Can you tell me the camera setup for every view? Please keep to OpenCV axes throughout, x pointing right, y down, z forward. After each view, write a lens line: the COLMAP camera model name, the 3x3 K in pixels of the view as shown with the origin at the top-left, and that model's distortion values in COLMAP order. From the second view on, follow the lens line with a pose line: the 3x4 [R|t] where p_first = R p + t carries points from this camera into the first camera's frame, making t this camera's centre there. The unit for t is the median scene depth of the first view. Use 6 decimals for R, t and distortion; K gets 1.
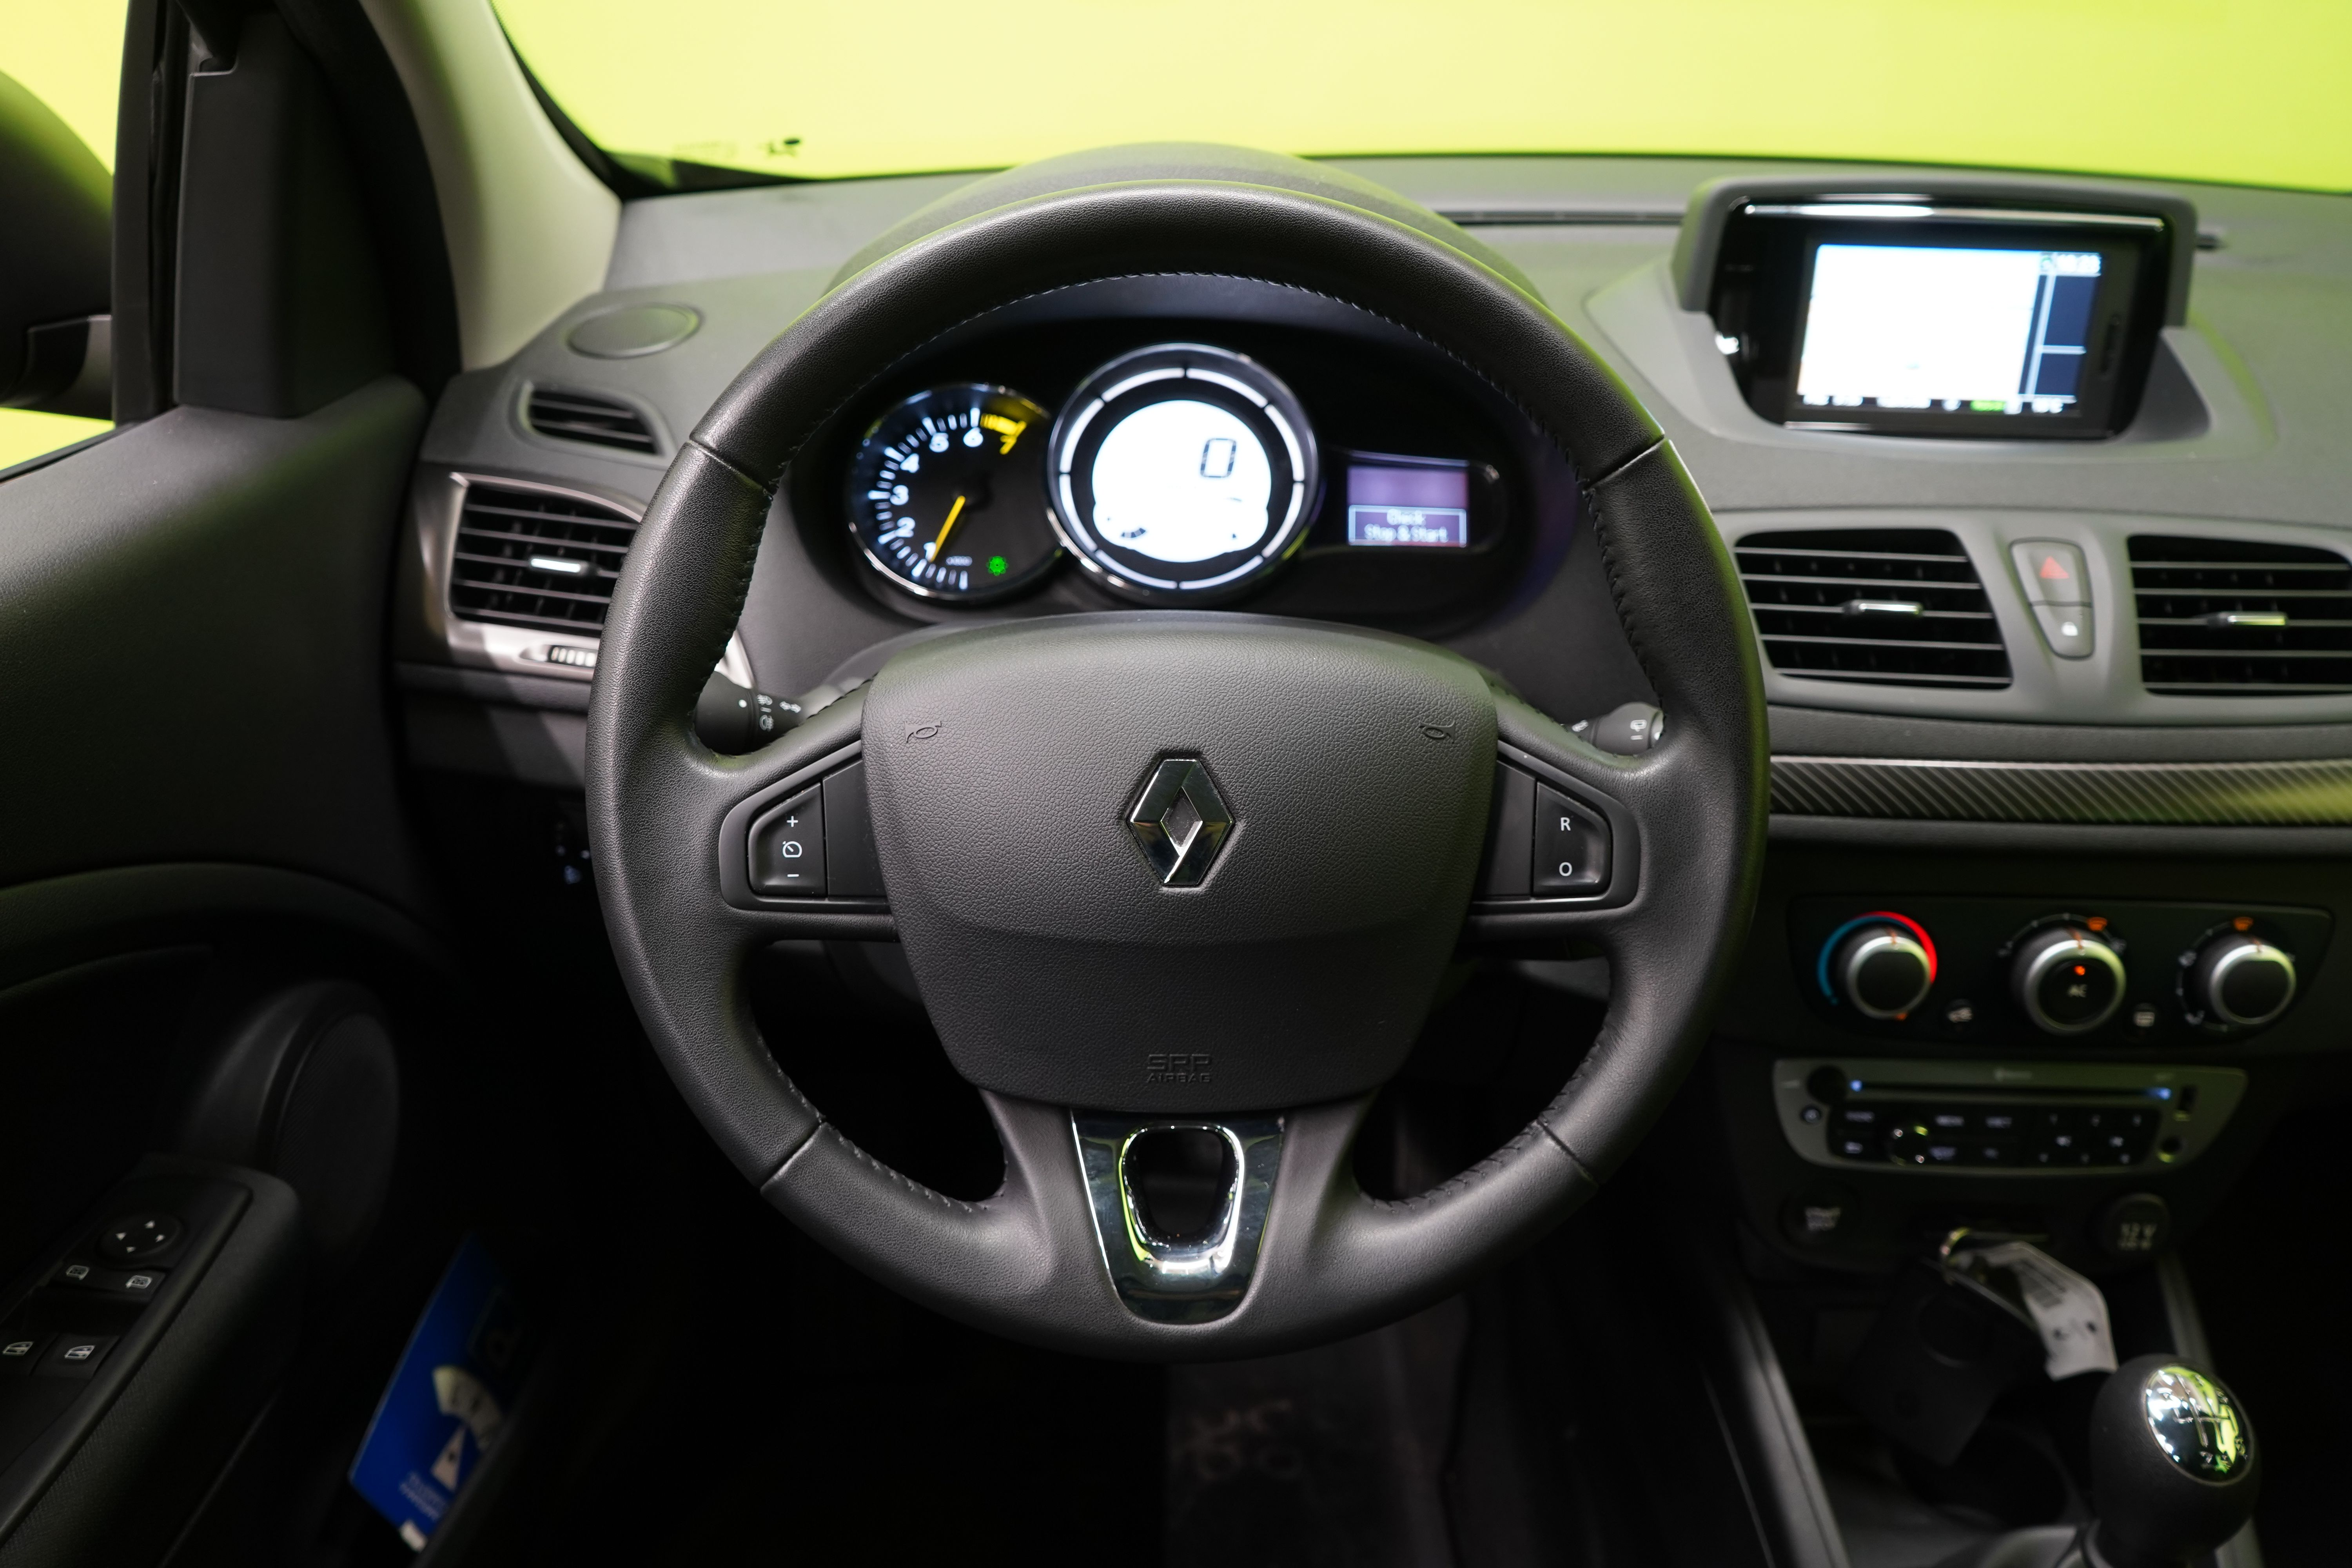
lens RADIAL K [[1825.9, 0, 1169.9], [0, 1825.9, 778.0], [0, 0, 1]] dist [-0.017219, -0.002746]
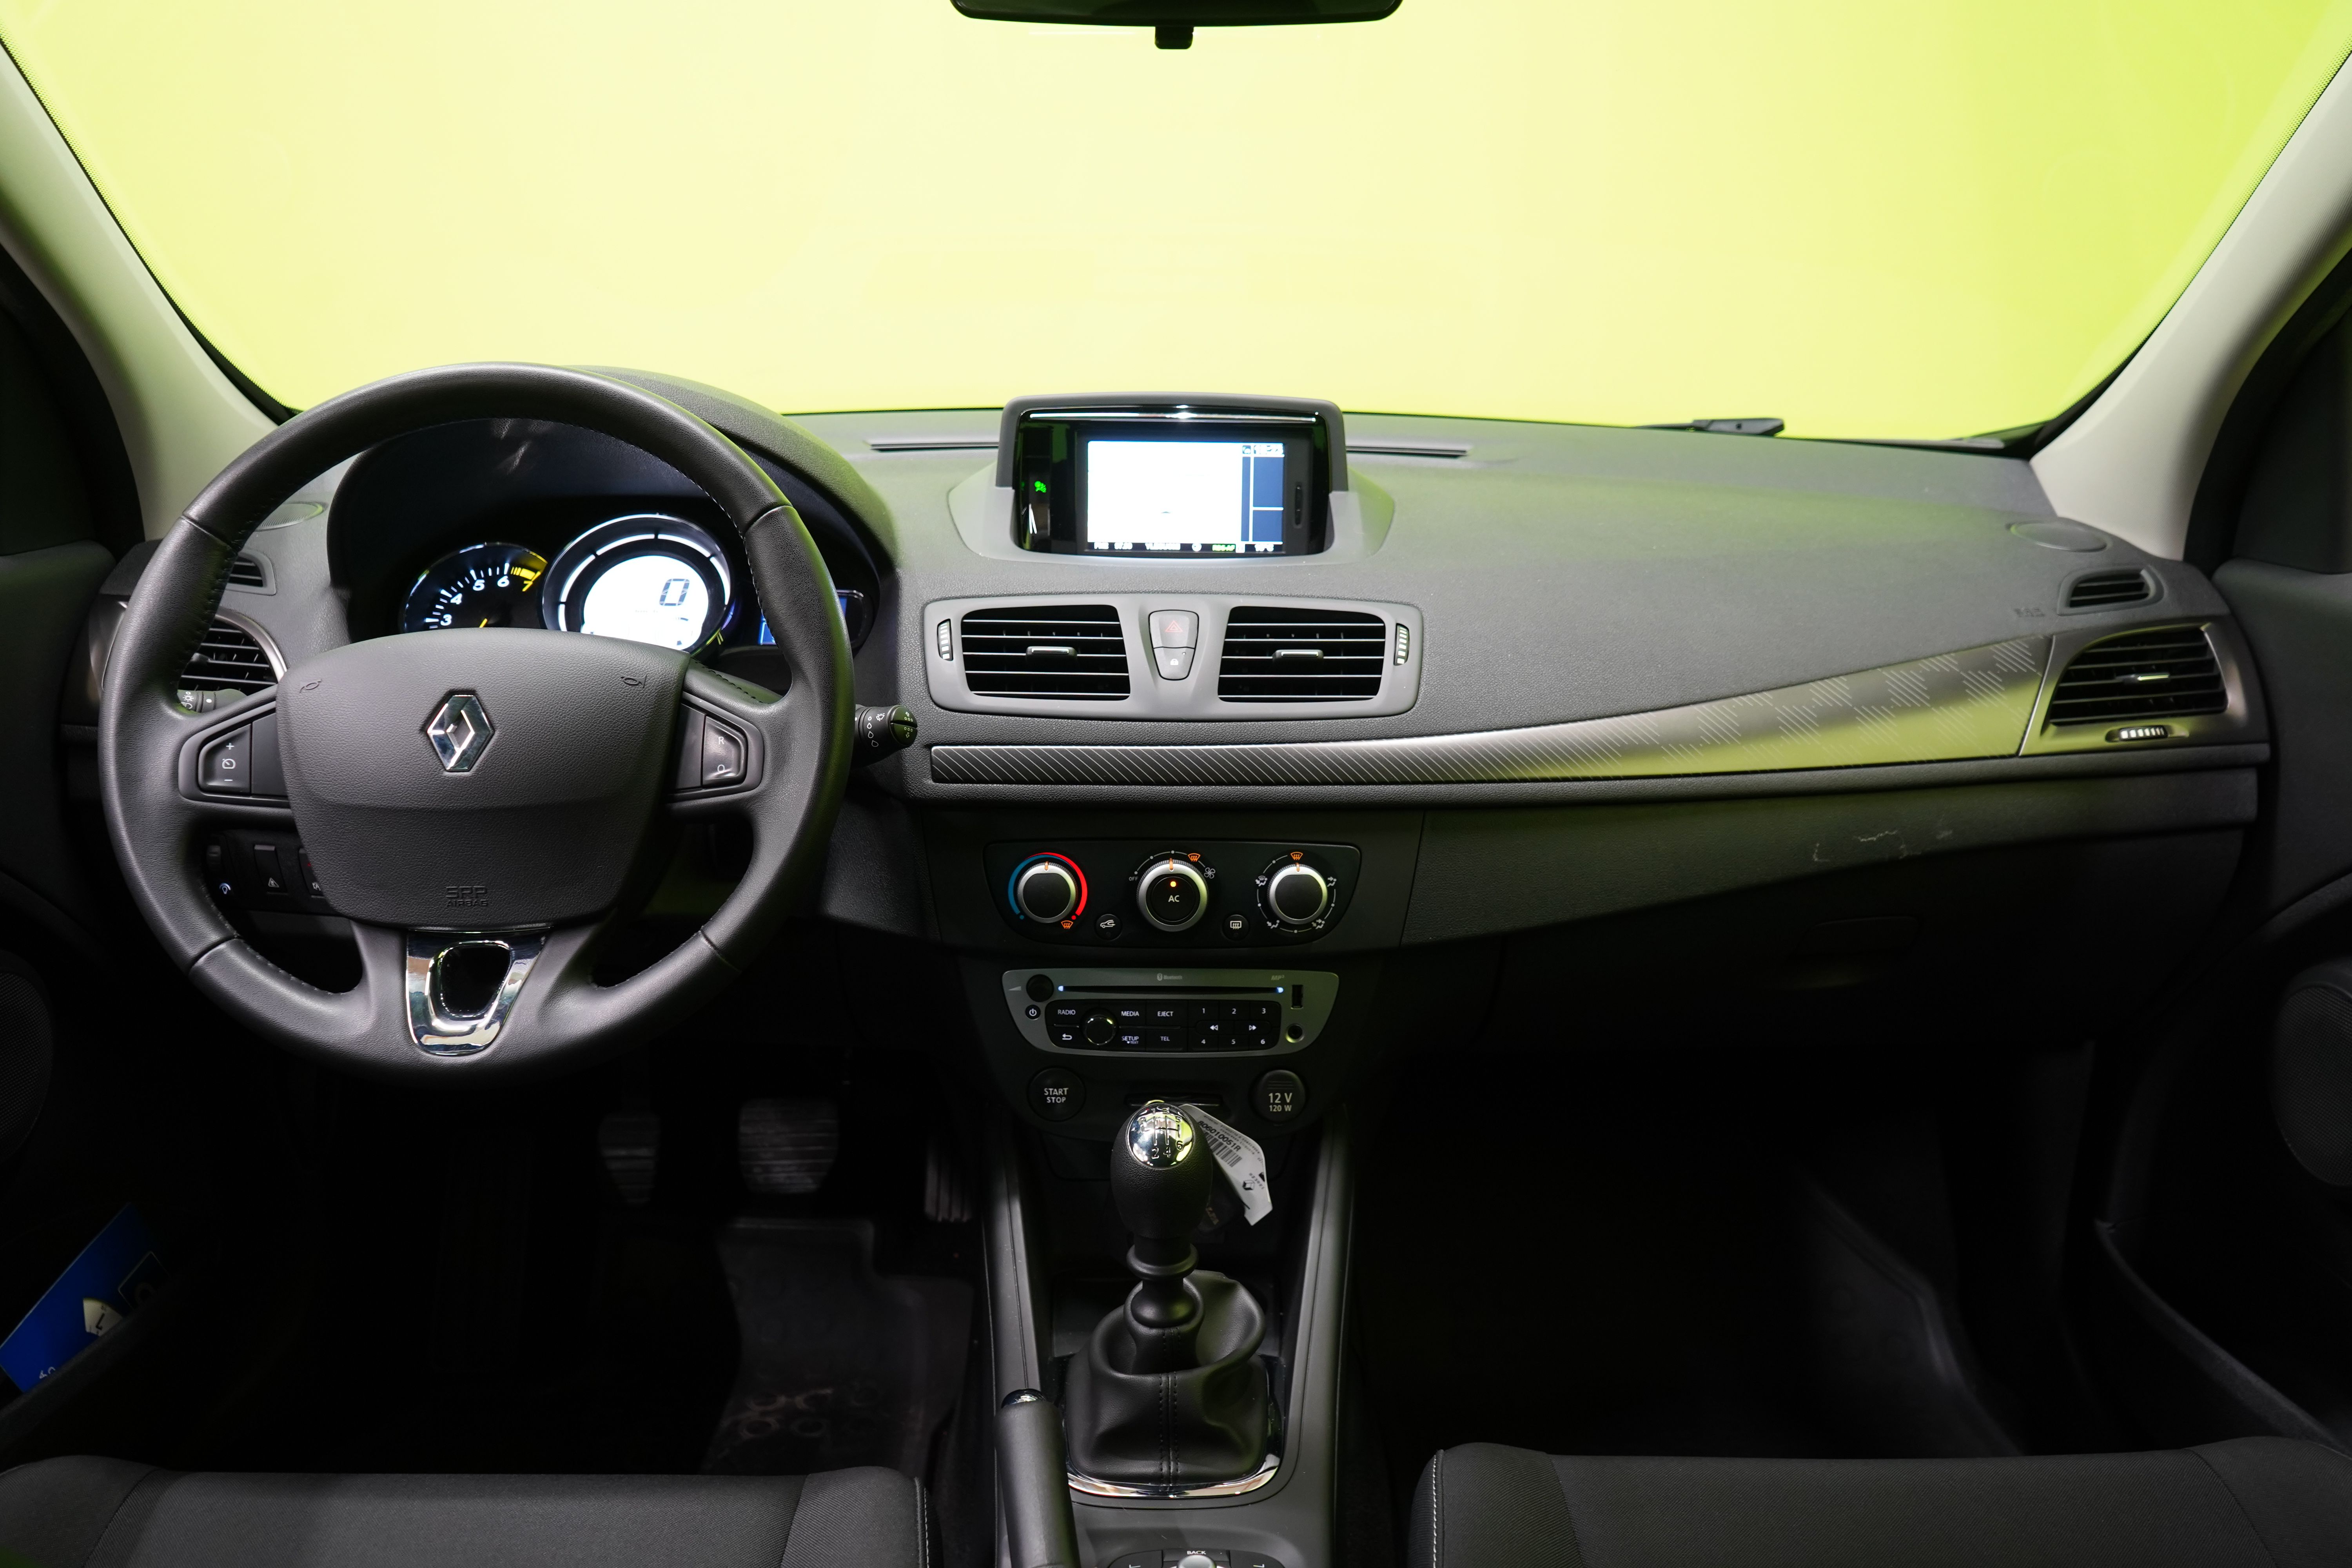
lens RADIAL K [[1825.9, 0, 1197.8], [0, 1825.9, 797.1], [0, 0, 1]] dist [-0.017219, -0.002746]
pose [[0.999666, -0.018365, 0.018163, 0.420877], [0.021391, 0.982755, -0.183673, 0.261088], [-0.014477, 0.184000, 0.982820, -0.388055]]
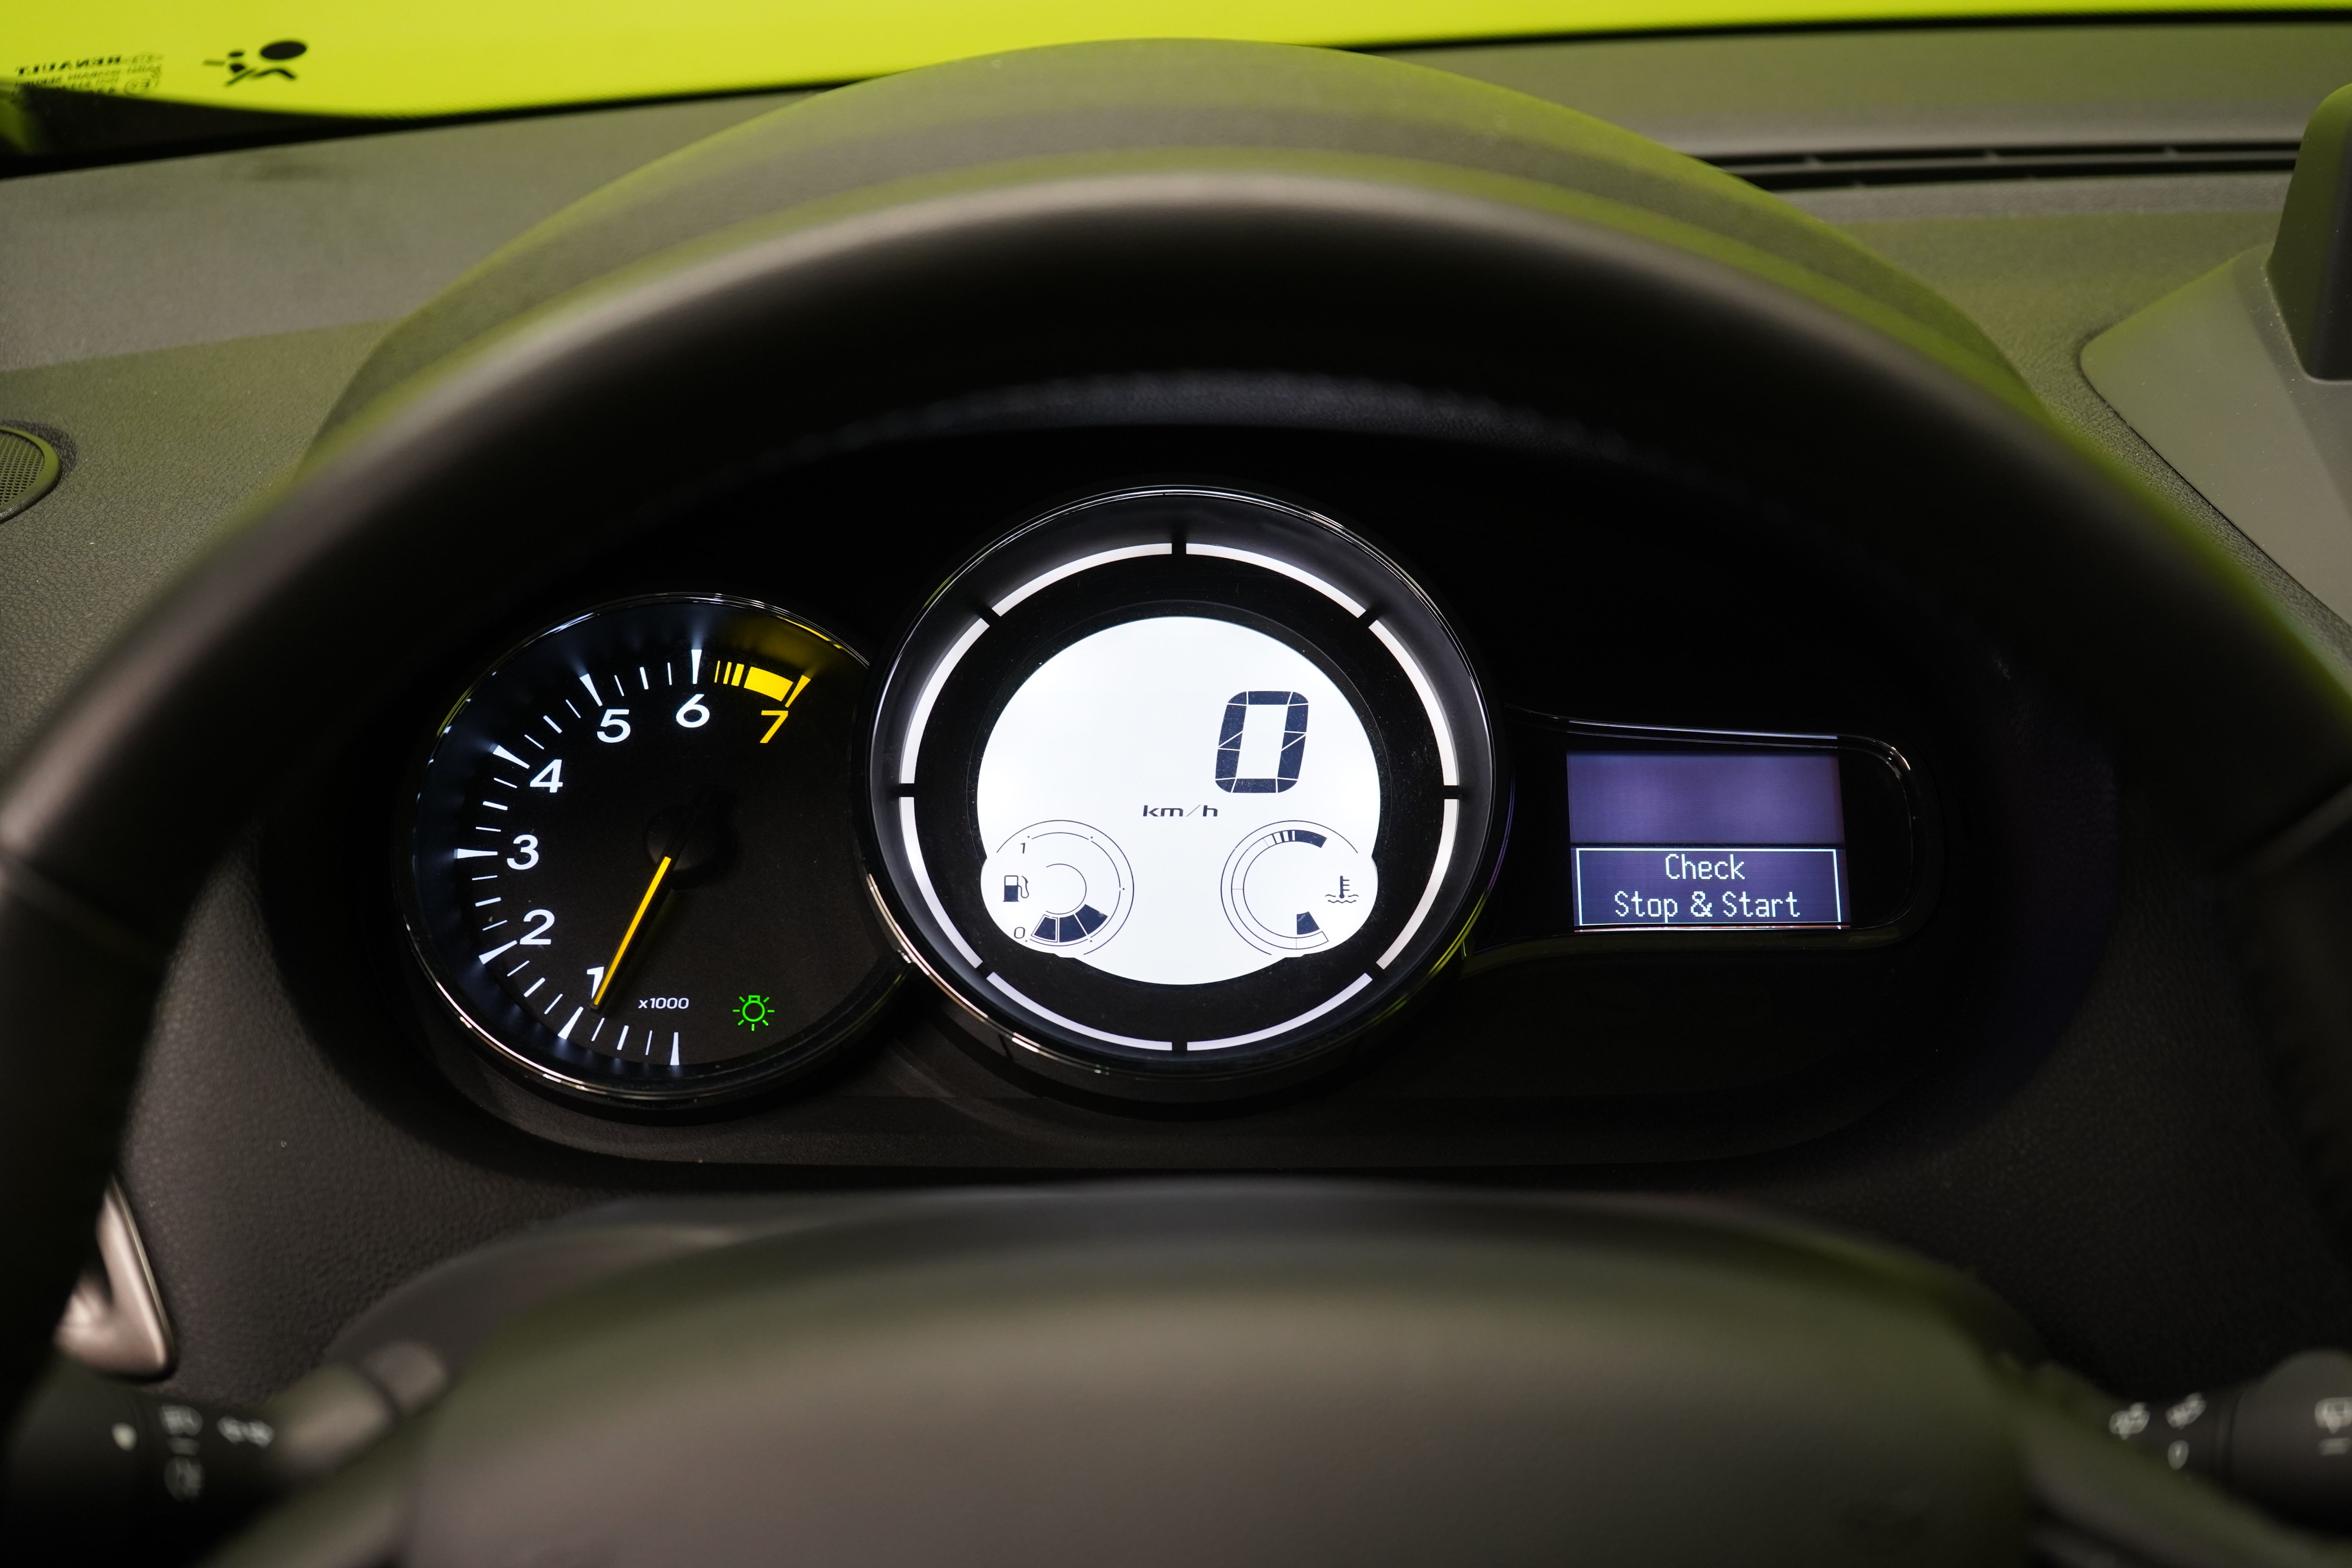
lens RADIAL K [[3747.0, 0, 1171.6], [0, 3747.0, 782.3], [0, 0, 1]] dist [-0.030605, 0.000000]
pose [[0.999417, -0.031473, 0.013201, -0.007078], [0.032872, 0.991702, -0.124287, -0.058376], [-0.009180, 0.124649, 0.992158, 0.126462]]
